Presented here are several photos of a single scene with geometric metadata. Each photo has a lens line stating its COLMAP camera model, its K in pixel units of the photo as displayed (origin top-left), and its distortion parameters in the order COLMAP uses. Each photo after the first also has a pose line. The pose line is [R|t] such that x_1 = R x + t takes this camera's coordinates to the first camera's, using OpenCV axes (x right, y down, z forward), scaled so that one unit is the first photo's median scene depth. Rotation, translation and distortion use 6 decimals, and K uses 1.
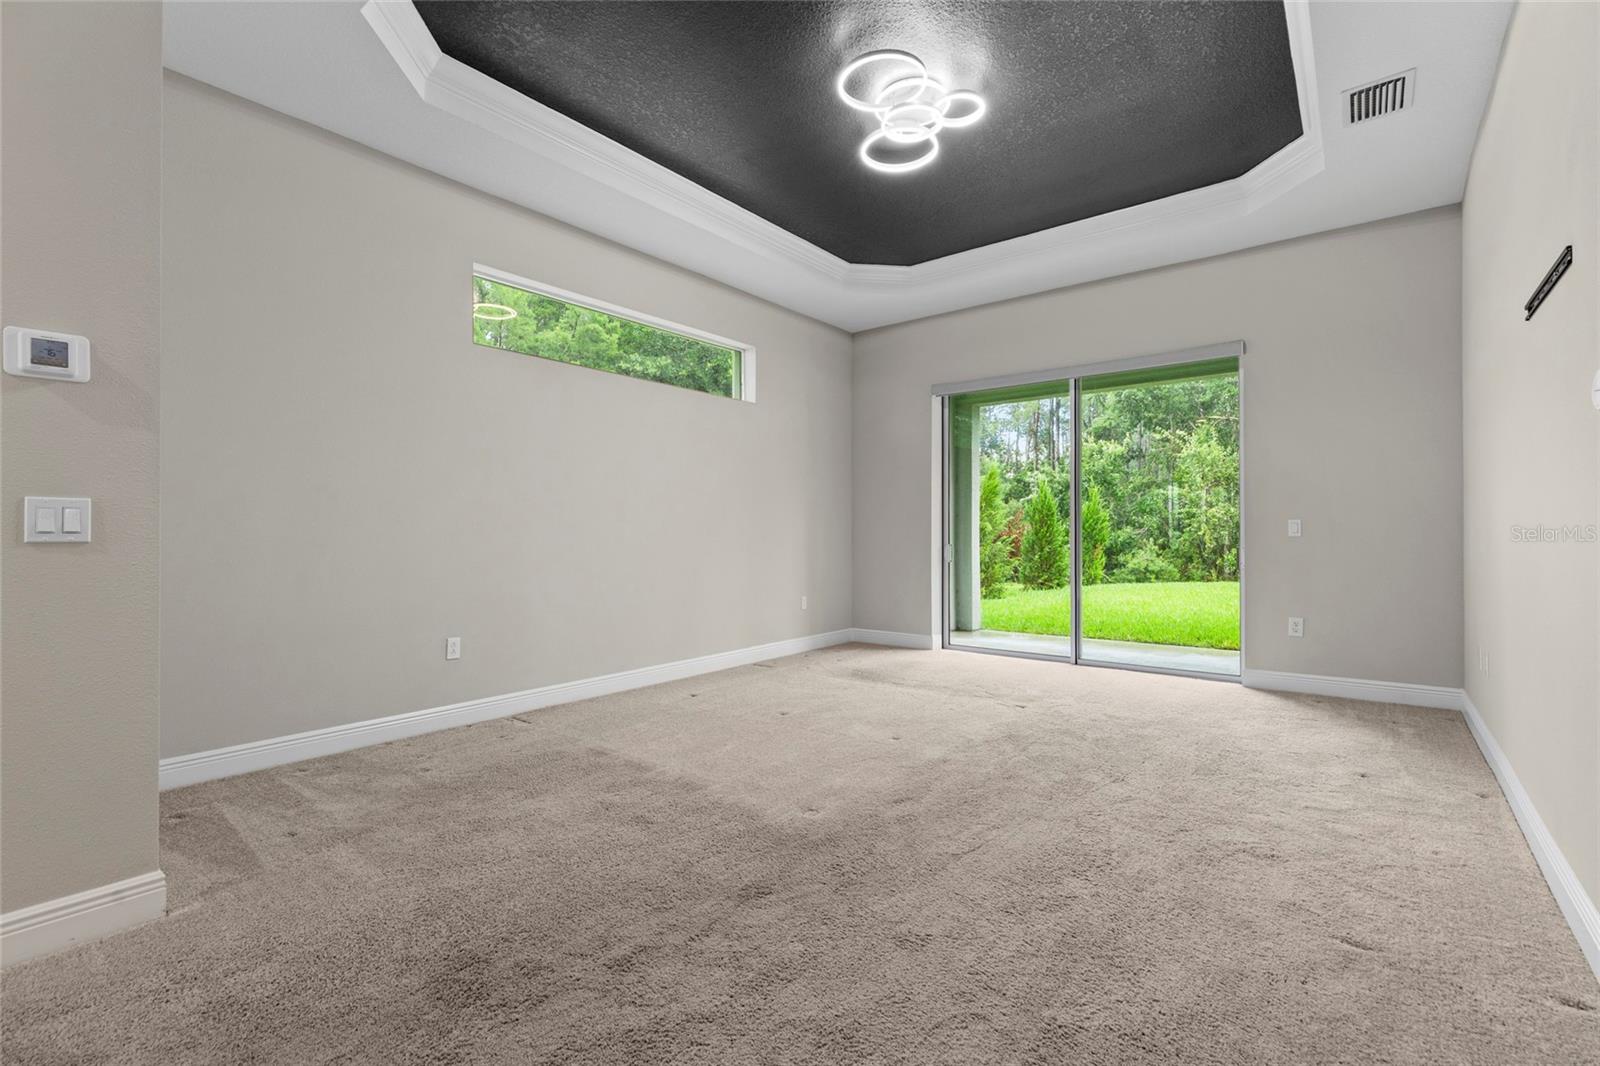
lens RADIAL K [[720.2, 0, 802.9], [0, 720.2, 535.4], [0, 0, 1]] dist [0.002225, 0.000901]
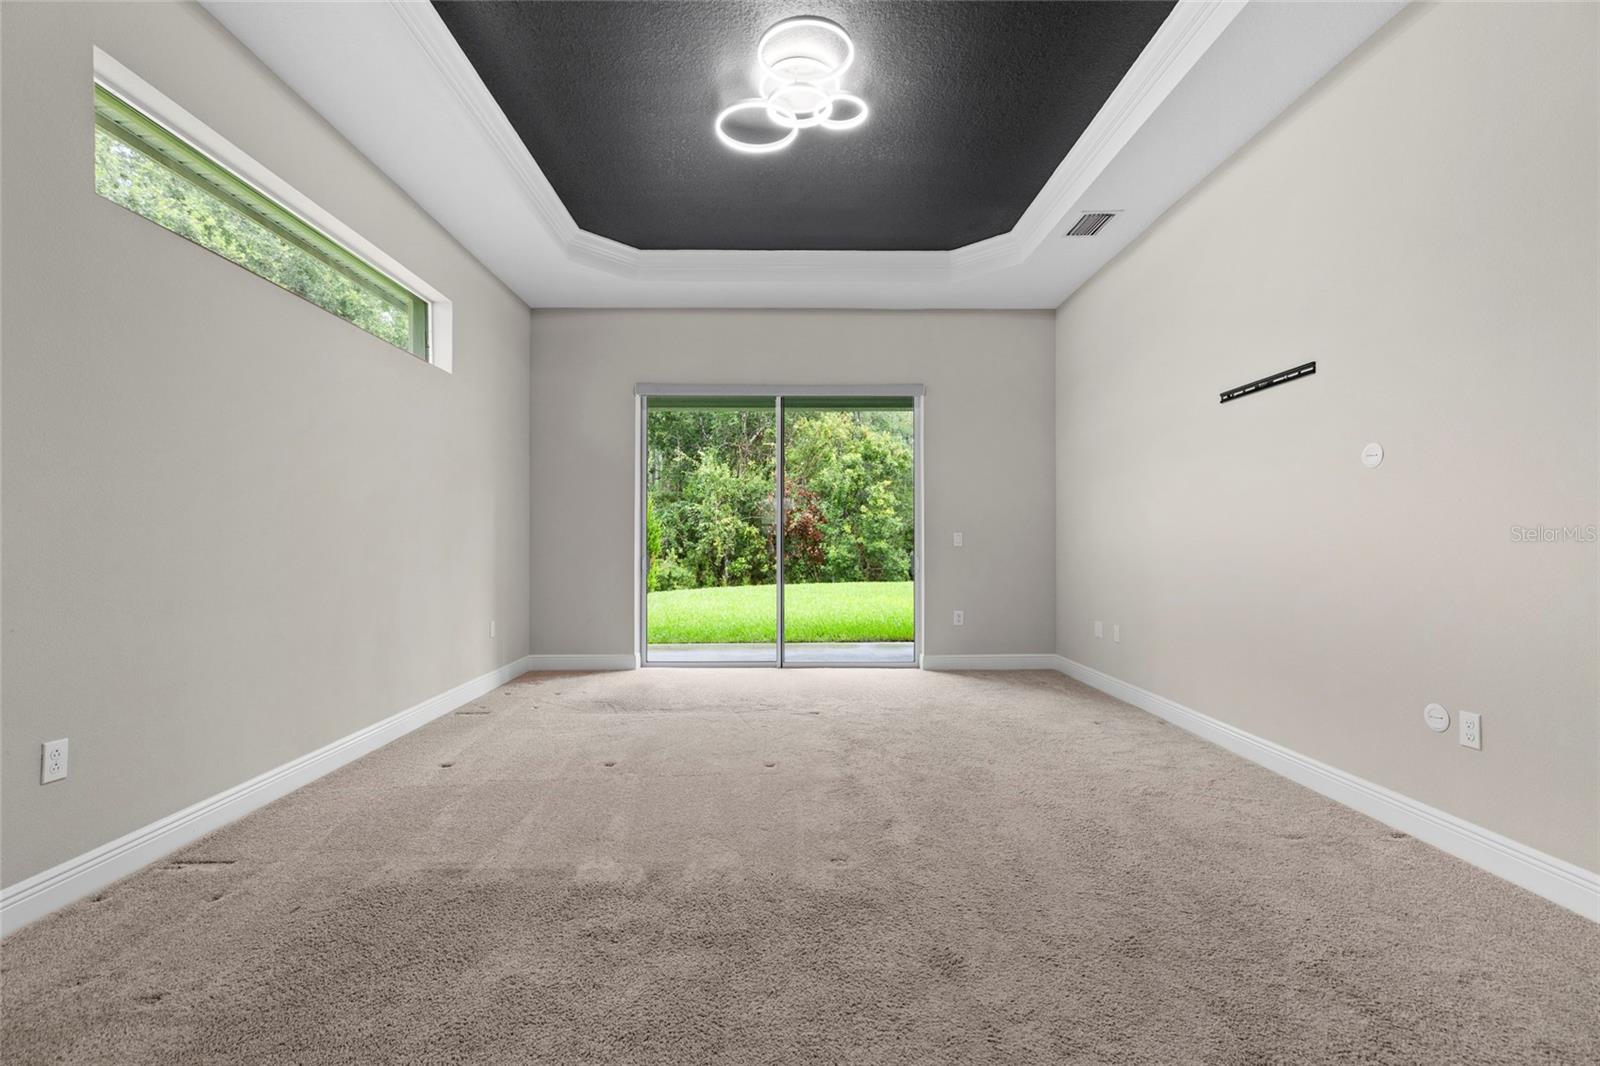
lens RADIAL K [[723.9, 0, 802.9], [0, 723.9, 544.2], [0, 0, 1]] dist [0.004704, 0.000402]
pose [[0.773949, -0.000597, 0.633248, -0.357714], [0.002004, 0.999997, -0.001507, -0.000230], [-0.633245, 0.002435, 0.773948, 0.214058]]
